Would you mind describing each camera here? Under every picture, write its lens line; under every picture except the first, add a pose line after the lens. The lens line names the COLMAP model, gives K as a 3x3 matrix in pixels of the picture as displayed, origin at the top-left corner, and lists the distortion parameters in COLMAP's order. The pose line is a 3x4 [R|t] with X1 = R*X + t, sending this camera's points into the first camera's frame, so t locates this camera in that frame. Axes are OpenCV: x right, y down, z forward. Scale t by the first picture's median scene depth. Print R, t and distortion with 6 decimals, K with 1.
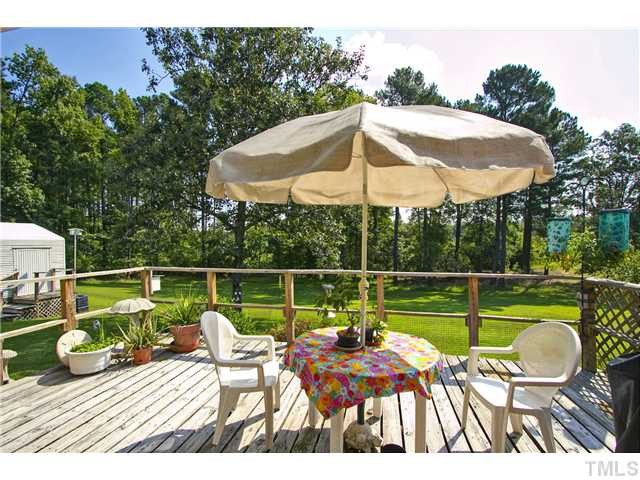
lens RADIAL K [[298.2, 0, 317.4], [0, 298.2, 250.5], [0, 0, 1]] dist [0.000447, 0.000046]
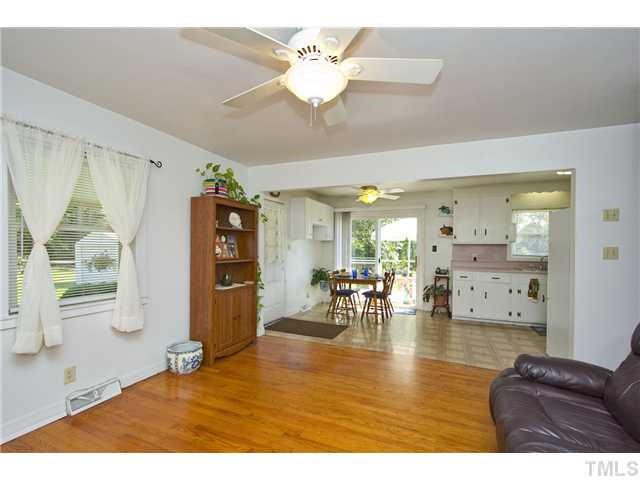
lens RADIAL K [[298.2, 0, 317.4], [0, 298.2, 250.5], [0, 0, 1]] dist [0.000447, 0.000046]
pose [[0.984010, 0.008471, -0.177912, -0.056949], [-0.010237, 0.999907, -0.009011, 0.003916], [0.177819, 0.010688, 0.984005, -0.519939]]
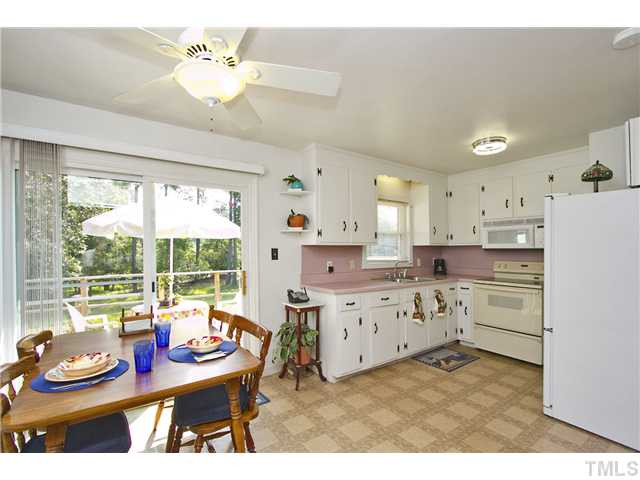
lens RADIAL K [[298.2, 0, 317.4], [0, 298.2, 250.5], [0, 0, 1]] dist [0.000447, 0.000046]
pose [[0.677401, -0.010457, 0.735540, -0.121385], [0.024627, 0.999661, -0.008468, -0.005834], [-0.735202, 0.023851, 0.677429, -0.201189]]
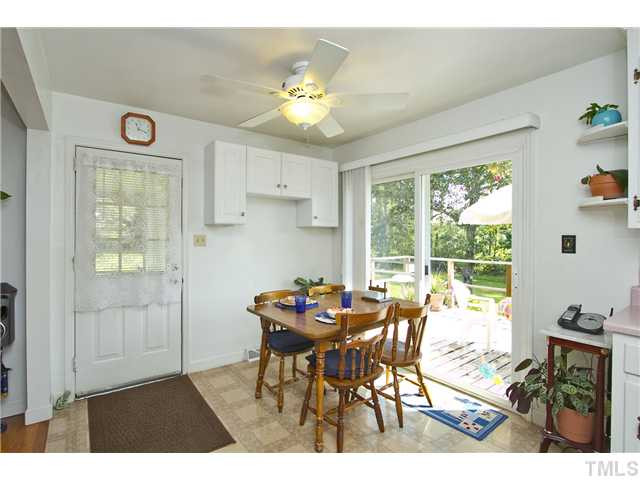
lens RADIAL K [[315.4, 0, 320.0], [0, 315.4, 240.0], [0, 0, 1]] dist [-0.002512, -0.000279]
pose [[0.765037, 0.007382, -0.643944, 0.054006], [-0.015755, 0.999850, -0.007255, -0.004574], [0.643794, 0.015696, 0.765038, -0.213249]]
